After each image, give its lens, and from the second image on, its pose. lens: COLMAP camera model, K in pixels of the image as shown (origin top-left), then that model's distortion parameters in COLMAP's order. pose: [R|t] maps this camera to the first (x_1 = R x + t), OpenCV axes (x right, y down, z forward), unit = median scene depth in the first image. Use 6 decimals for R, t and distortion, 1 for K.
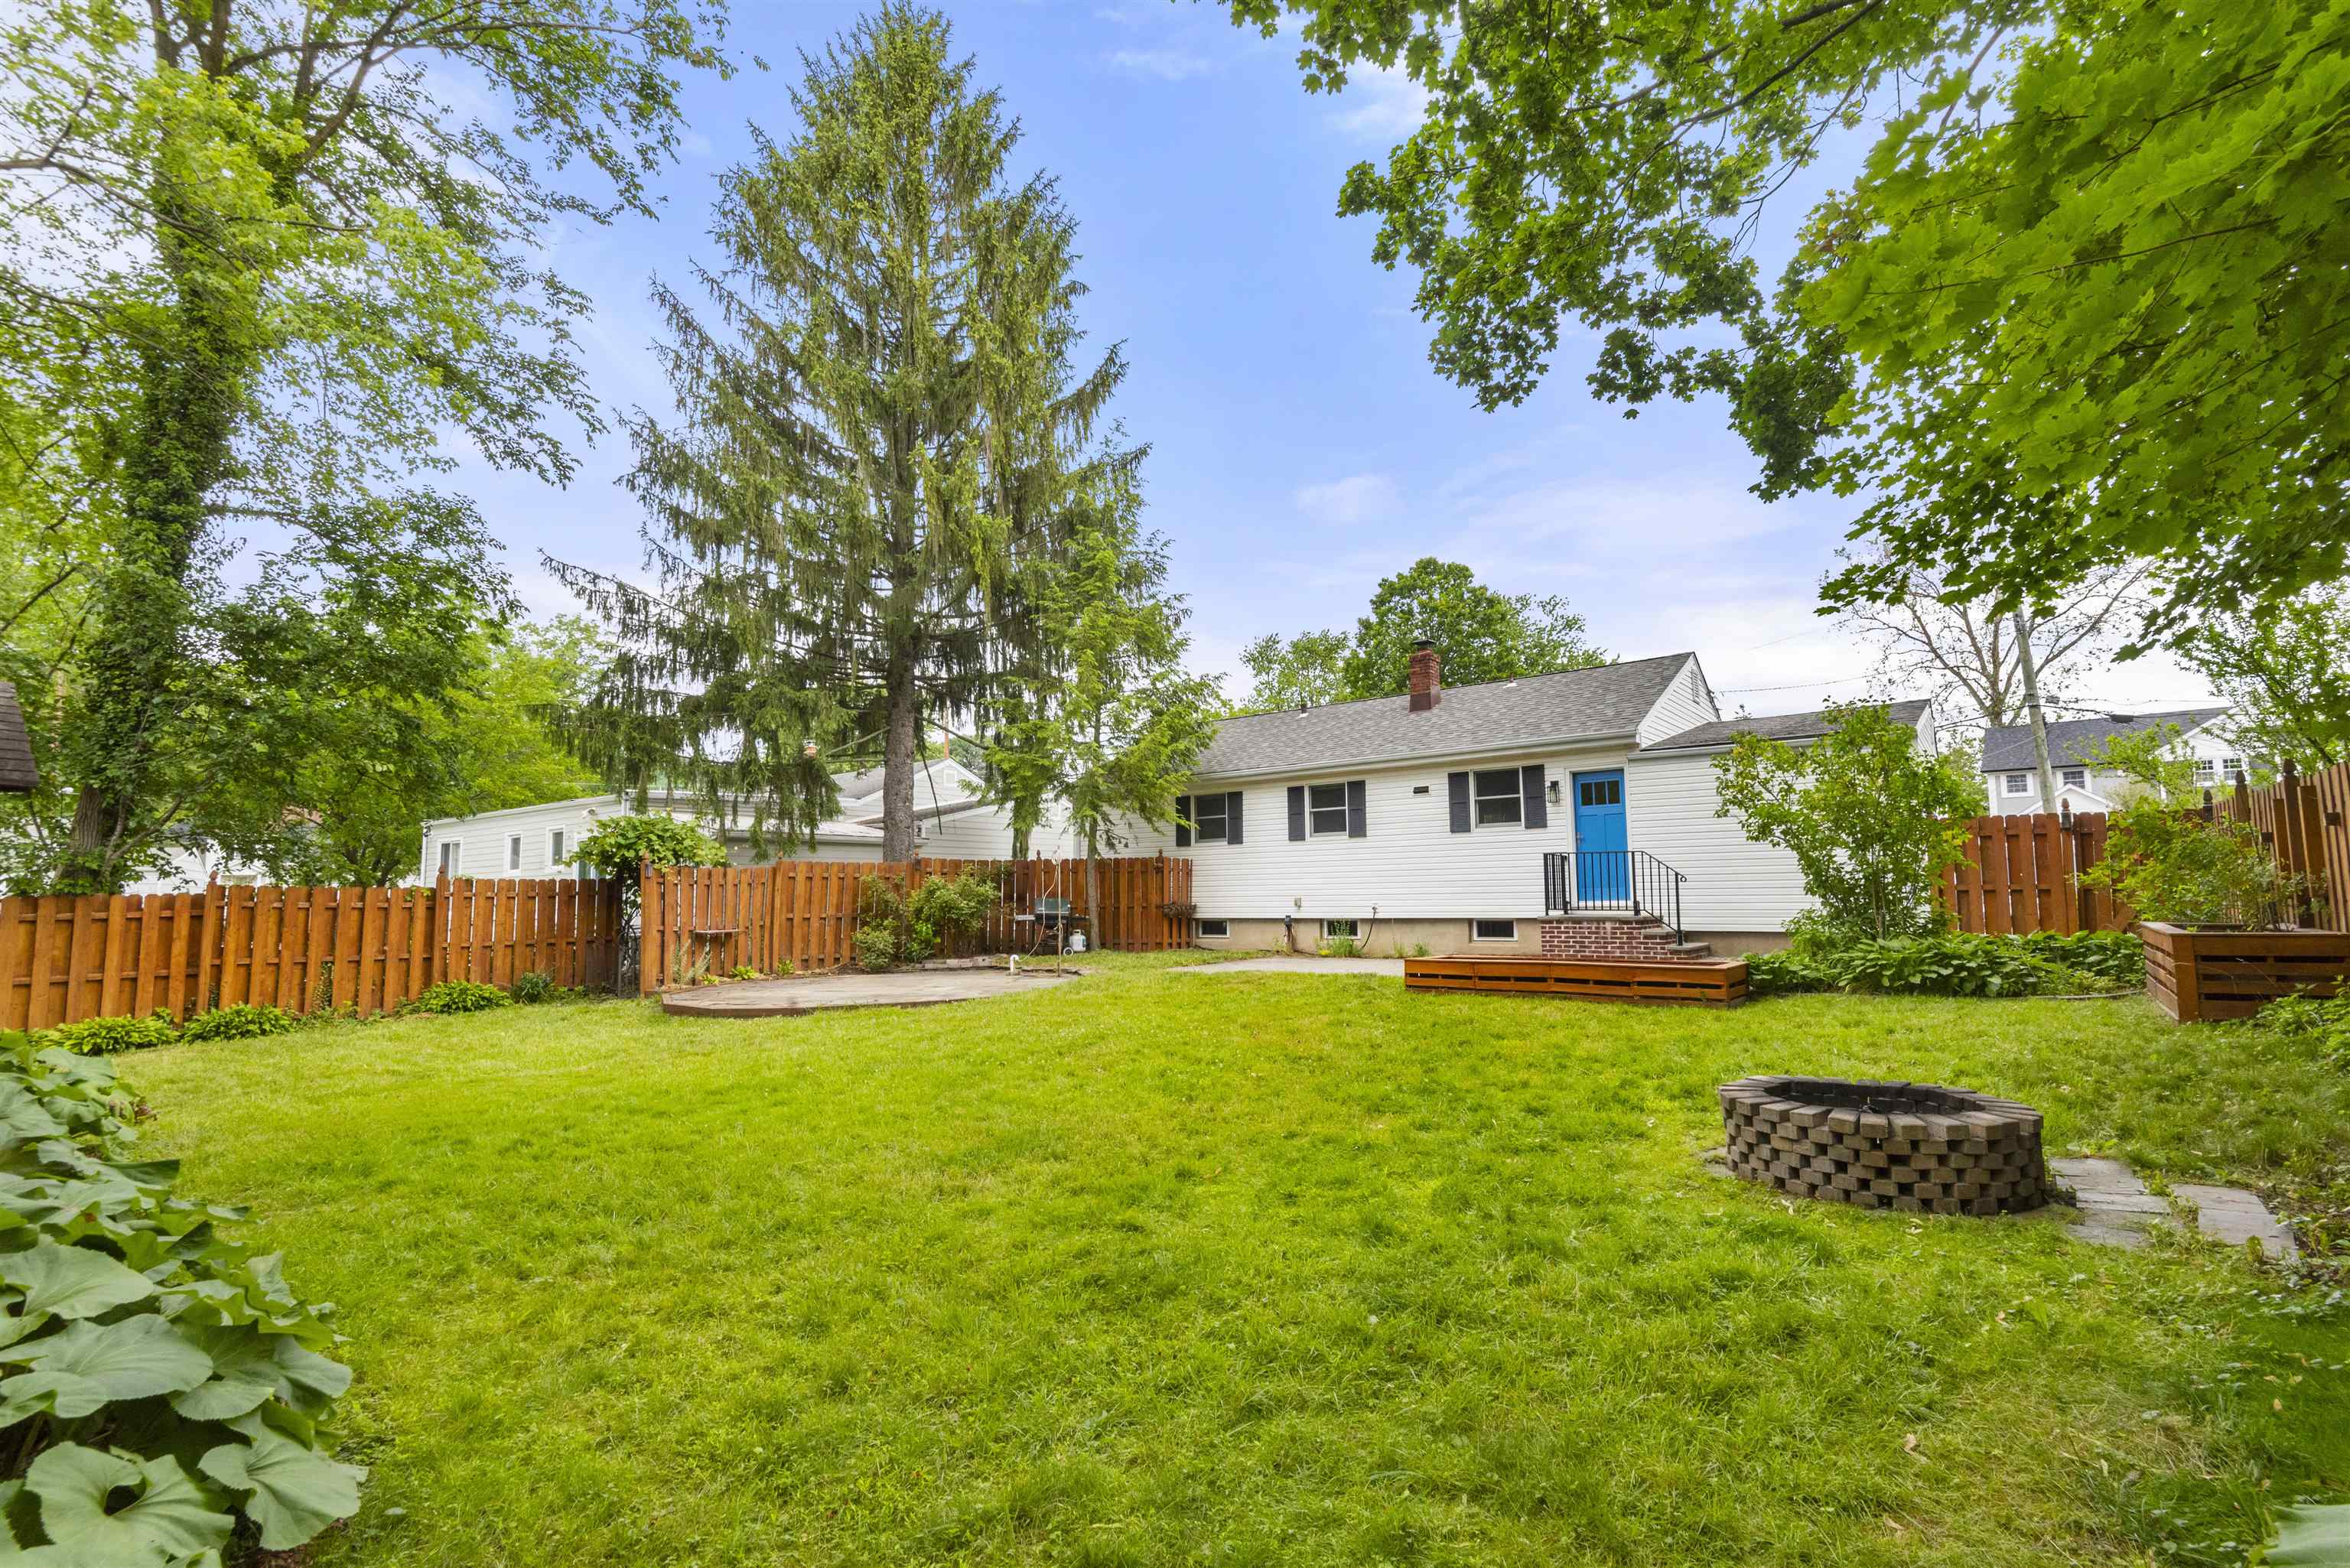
lens RADIAL K [[1080.8, 0, 1201.7], [0, 1080.8, 787.1], [0, 0, 1]] dist [0.049186, -0.022819]
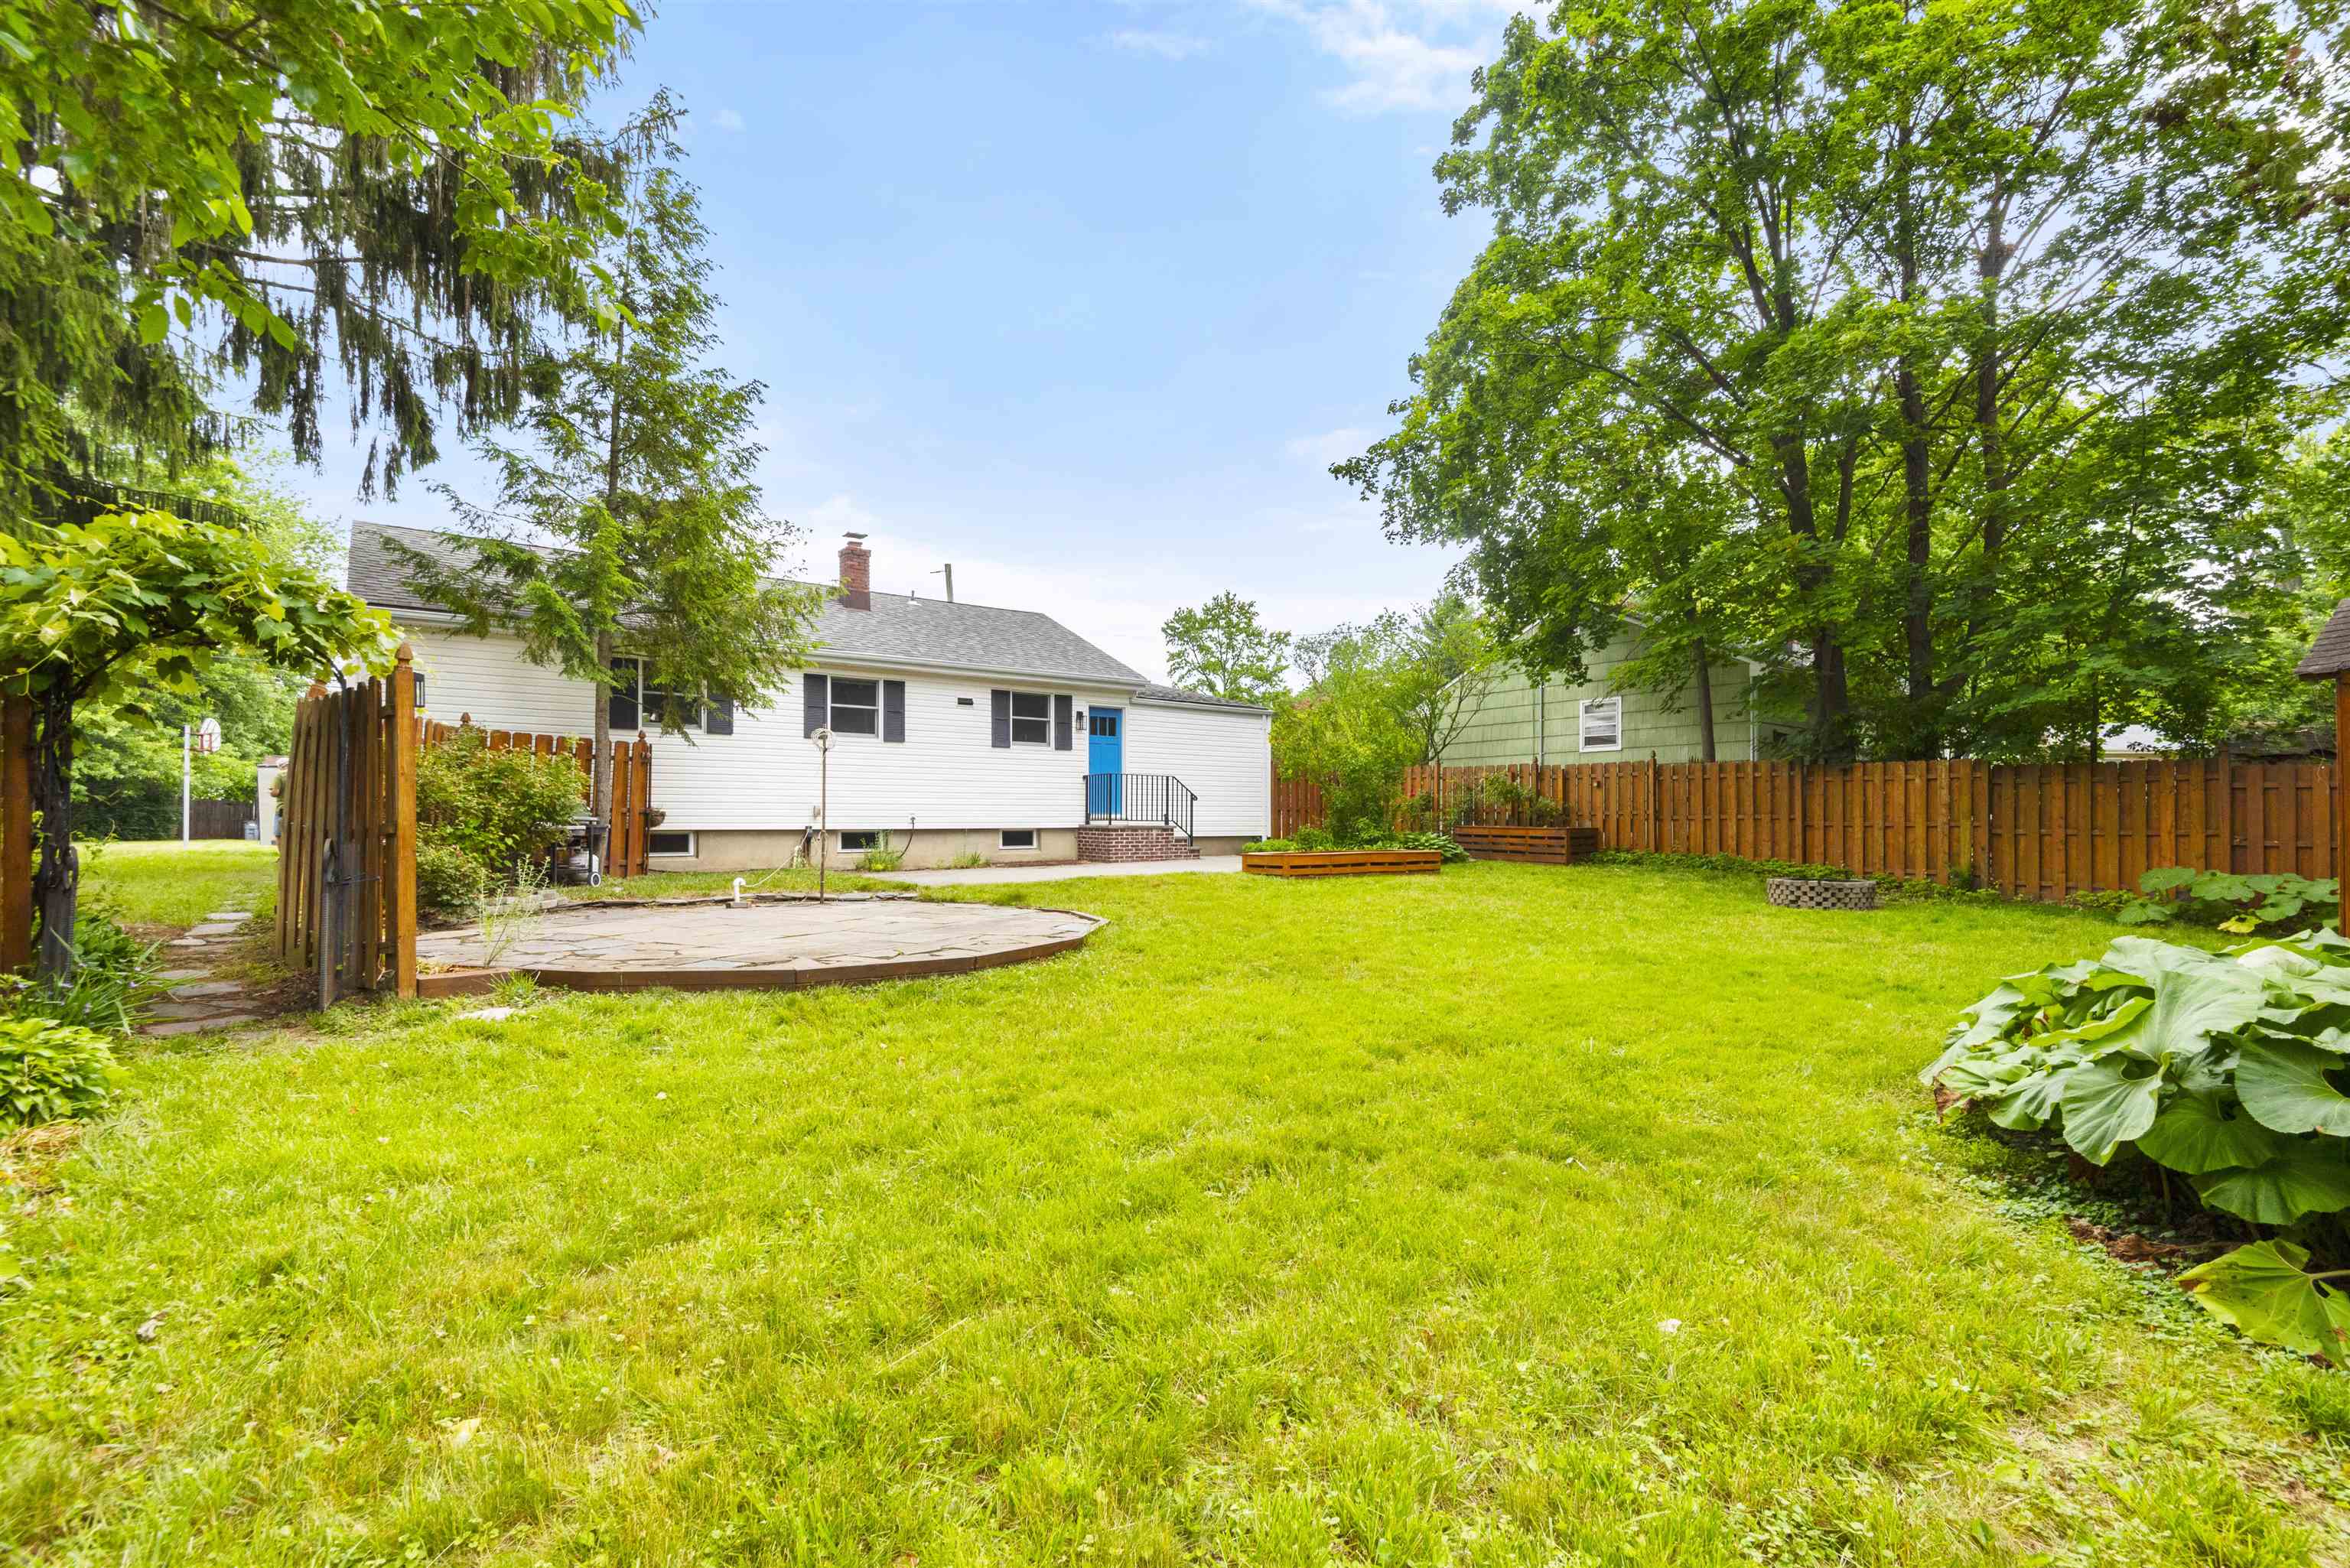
lens RADIAL K [[1082.8, 0, 1226.1], [0, 1082.8, 807.6], [0, 0, 1]] dist [0.000325, -0.000966]
pose [[0.244409, 0.024885, 0.969353, -0.699116], [-0.105073, 0.994464, 0.000963, 0.073109], [-0.963963, -0.102088, 0.245671, 0.505977]]
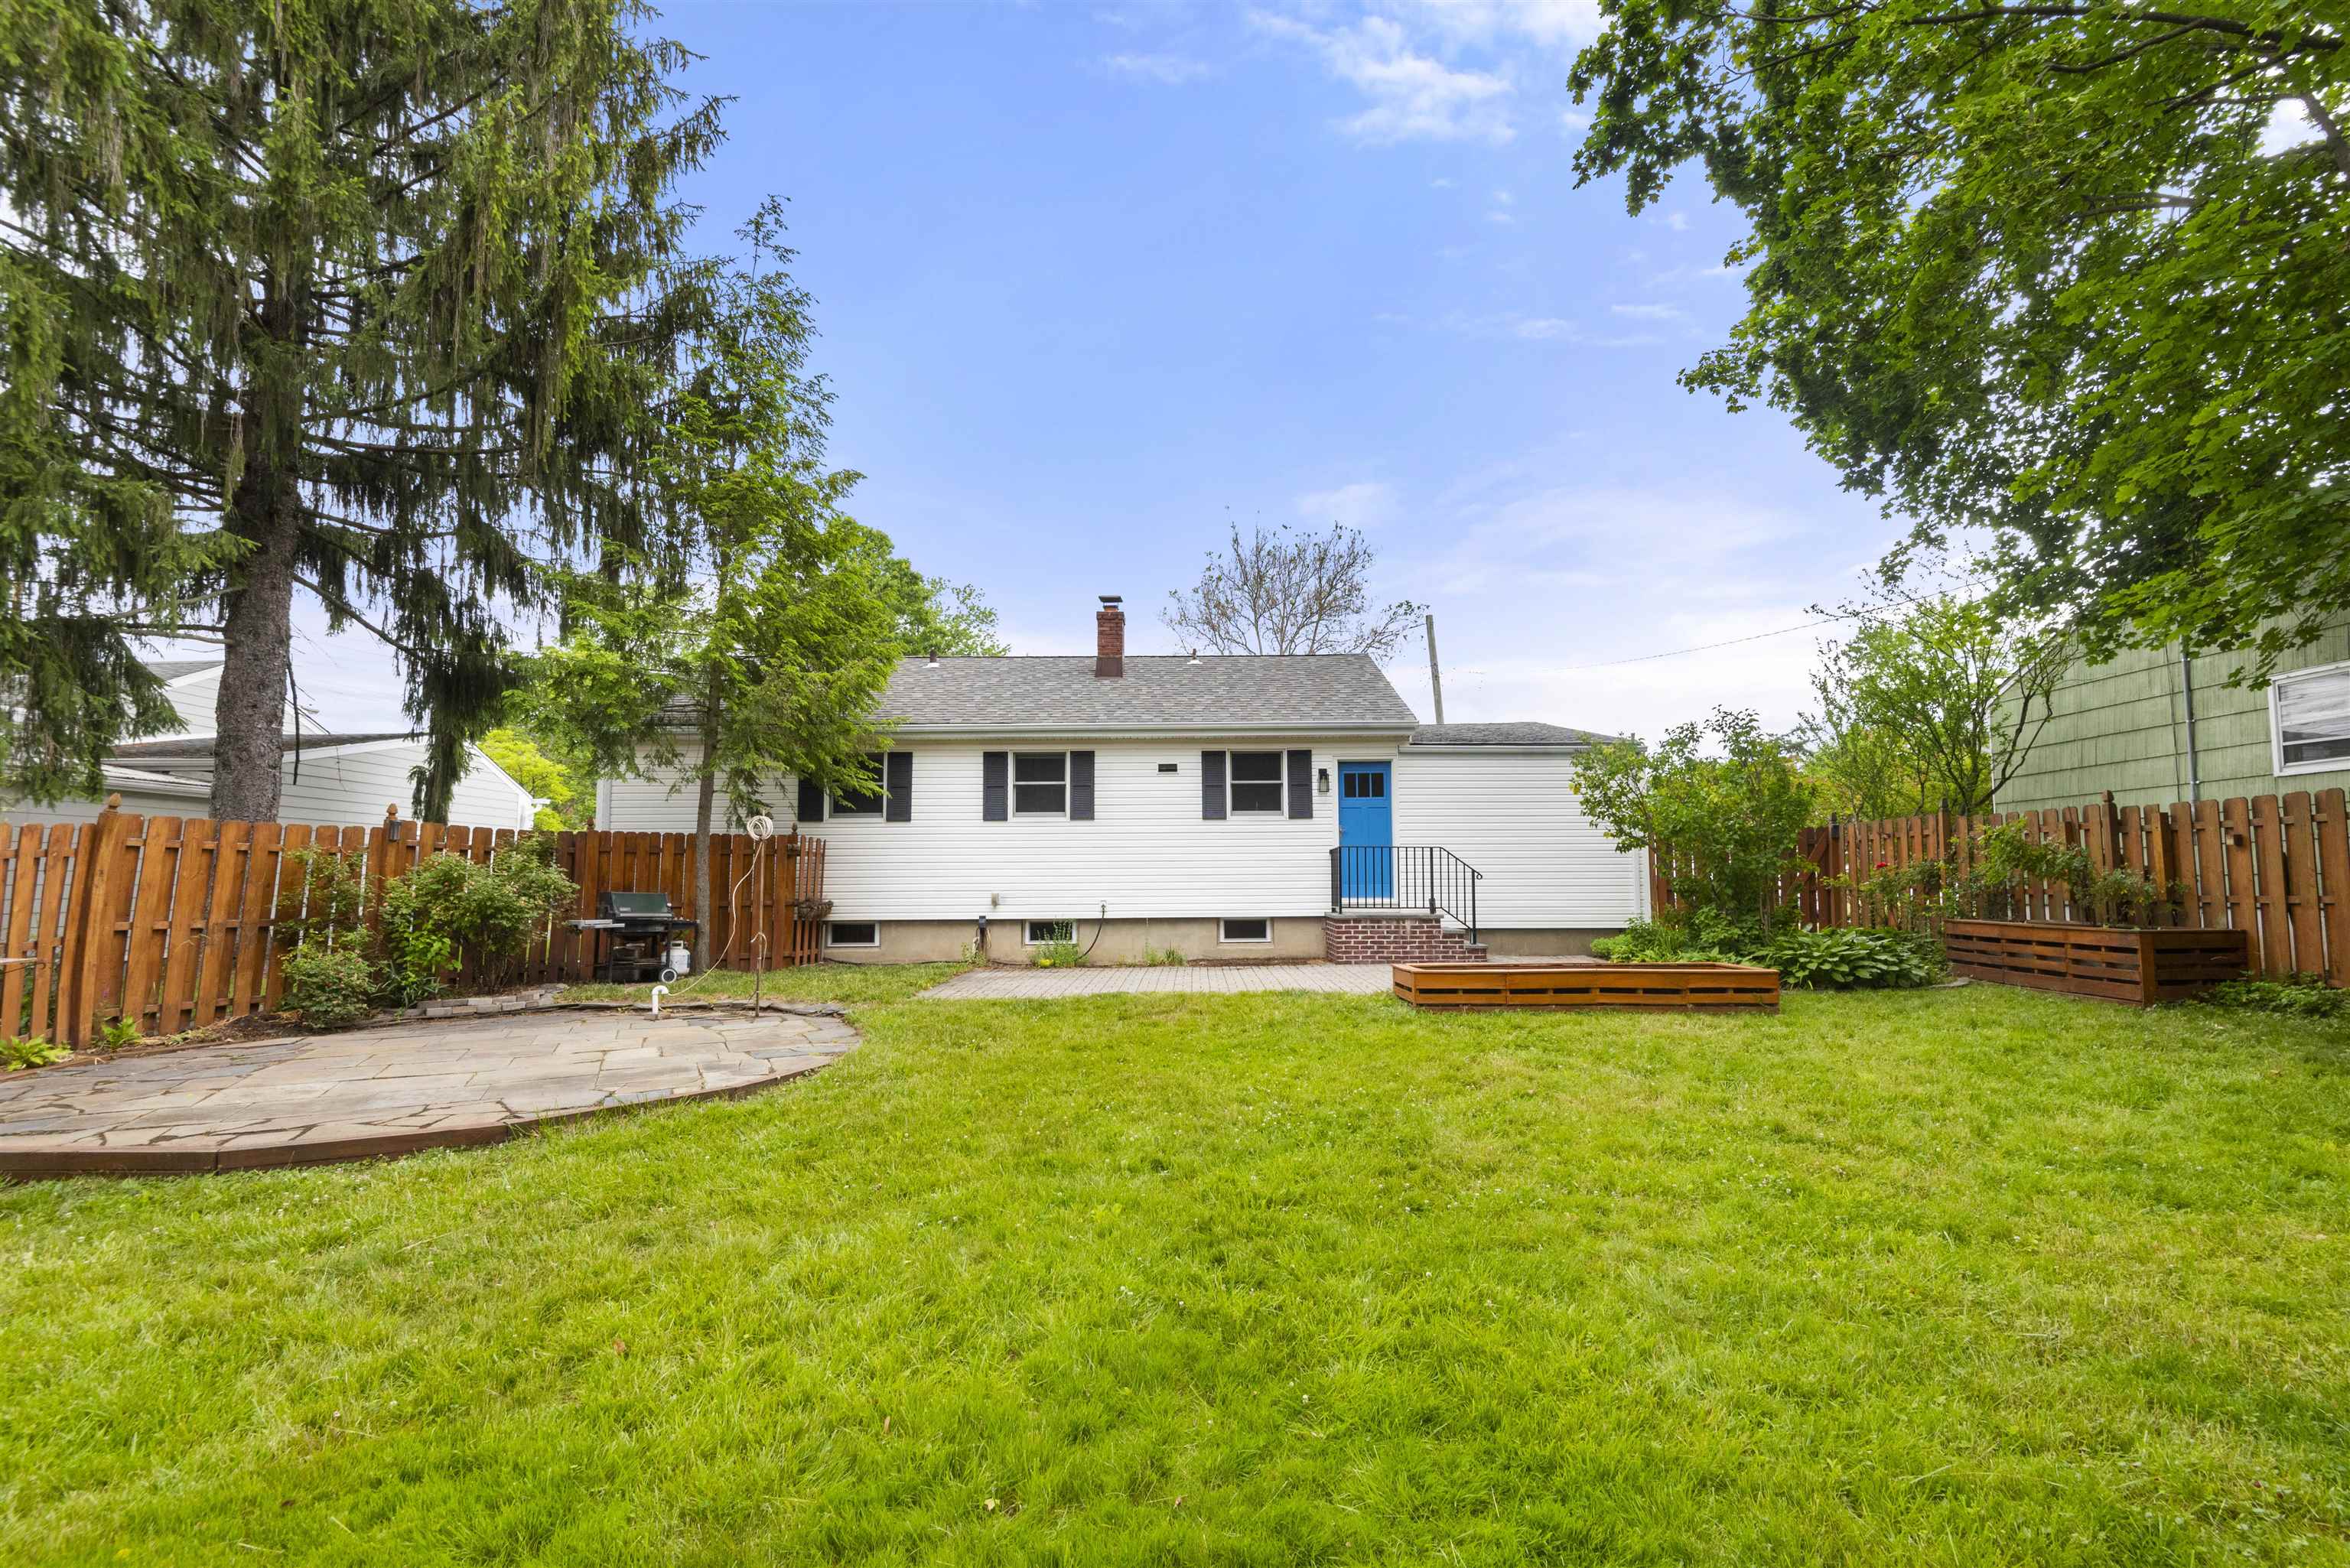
lens RADIAL K [[1077.0, 0, 1203.2], [0, 1077.0, 783.0], [0, 0, 1]] dist [0.051207, -0.022016]
pose [[0.791370, 0.068187, 0.607523, -0.288731], [-0.068590, 0.997389, -0.022598, 0.031422], [-0.607478, -0.023787, 0.793981, 0.303050]]
